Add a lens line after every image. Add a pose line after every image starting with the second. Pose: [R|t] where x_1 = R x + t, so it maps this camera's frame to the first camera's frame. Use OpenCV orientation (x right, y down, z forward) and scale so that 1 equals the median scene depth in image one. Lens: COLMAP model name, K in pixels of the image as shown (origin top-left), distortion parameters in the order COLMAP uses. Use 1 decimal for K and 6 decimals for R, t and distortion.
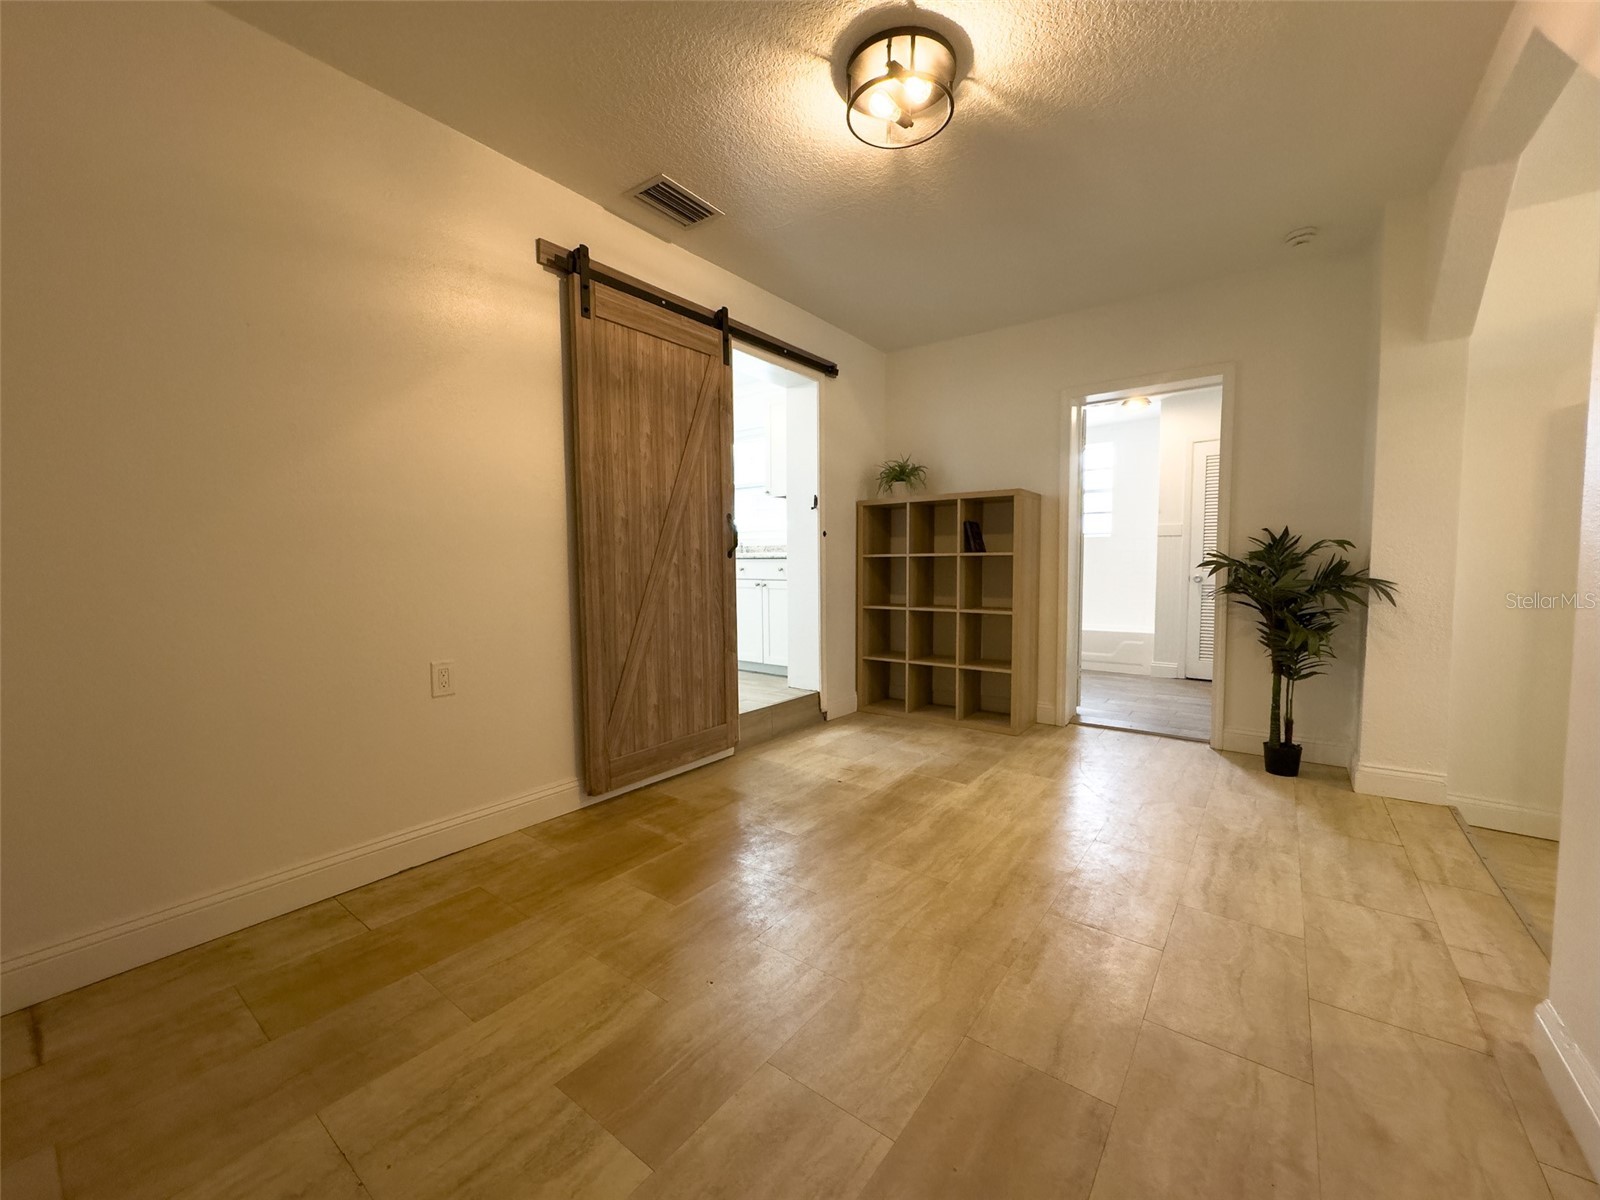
lens RADIAL K [[656.4, 0, 844.4], [0, 656.4, 611.3], [0, 0, 1]] dist [-0.000261, 0.000587]
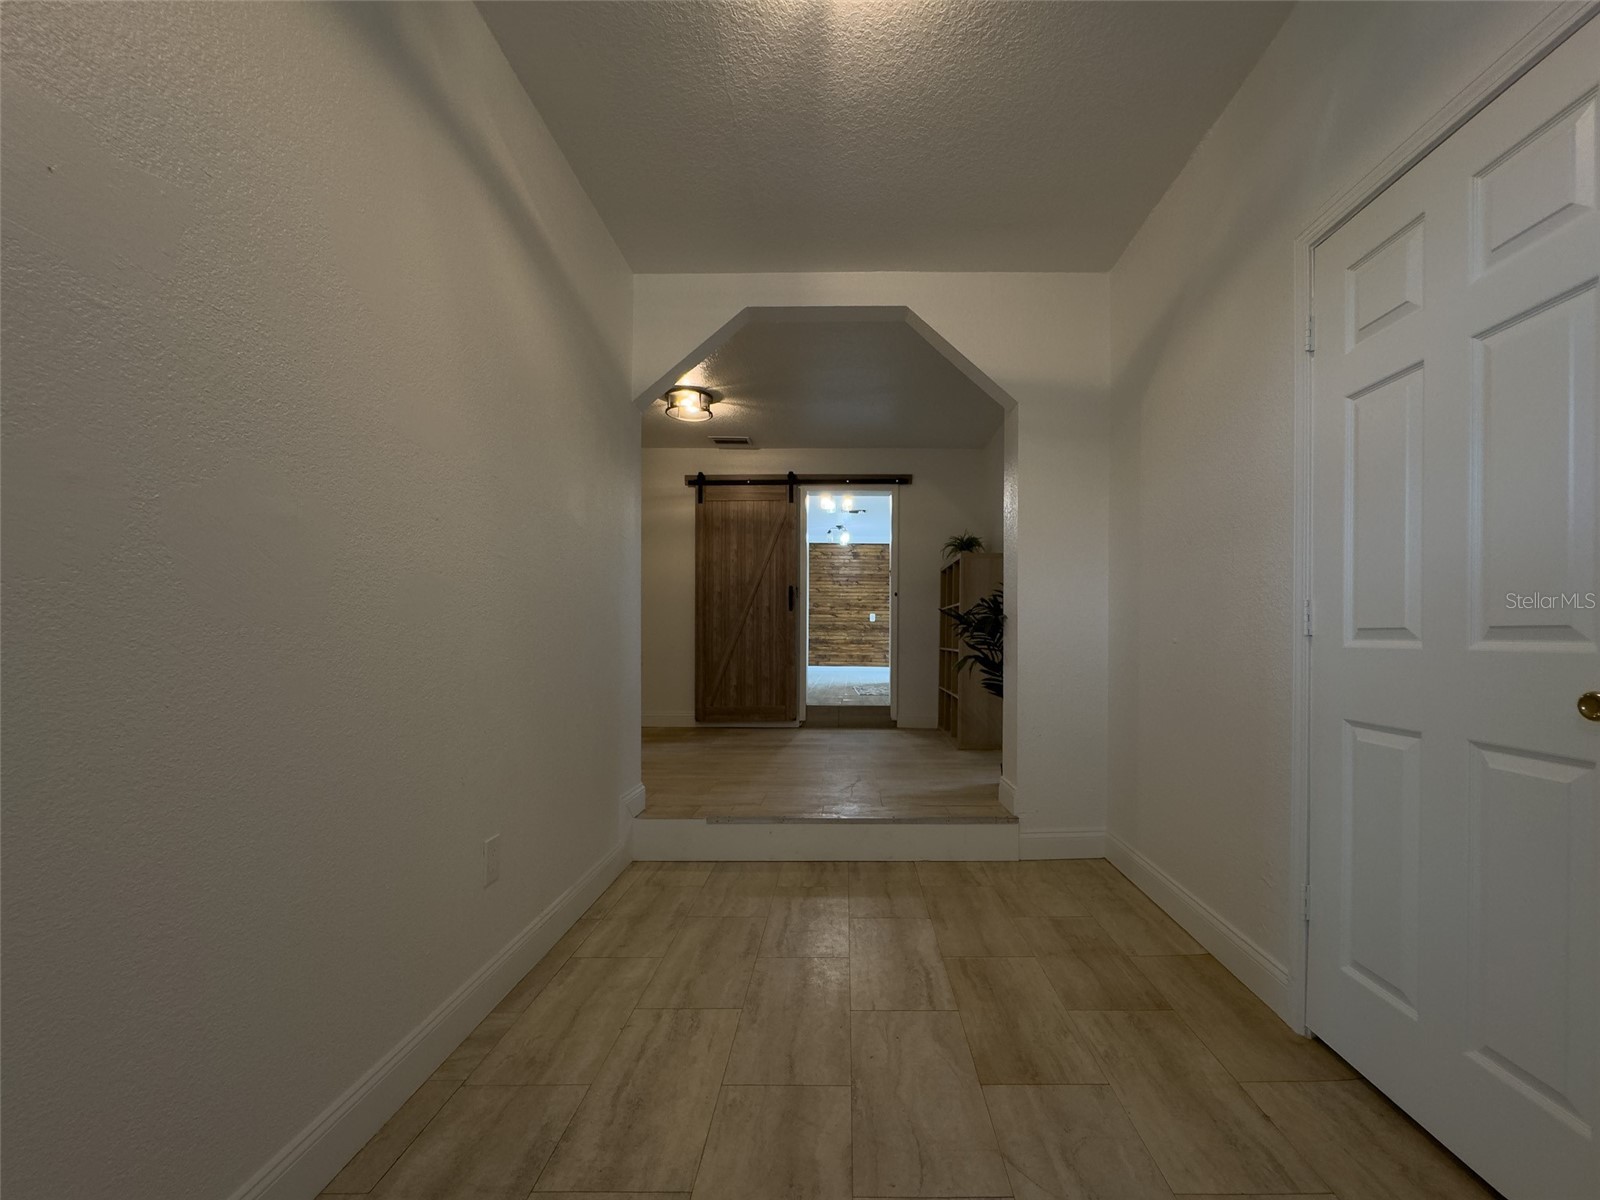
lens RADIAL K [[656.4, 0, 818.9], [0, 656.4, 656.8], [0, 0, 1]] dist [-0.000261, 0.000587]
pose [[0.559115, 0.025555, -0.828696, 1.473292], [-0.070033, 0.997408, -0.016494, 0.072384], [0.826127, 0.067258, 0.559456, 0.101427]]
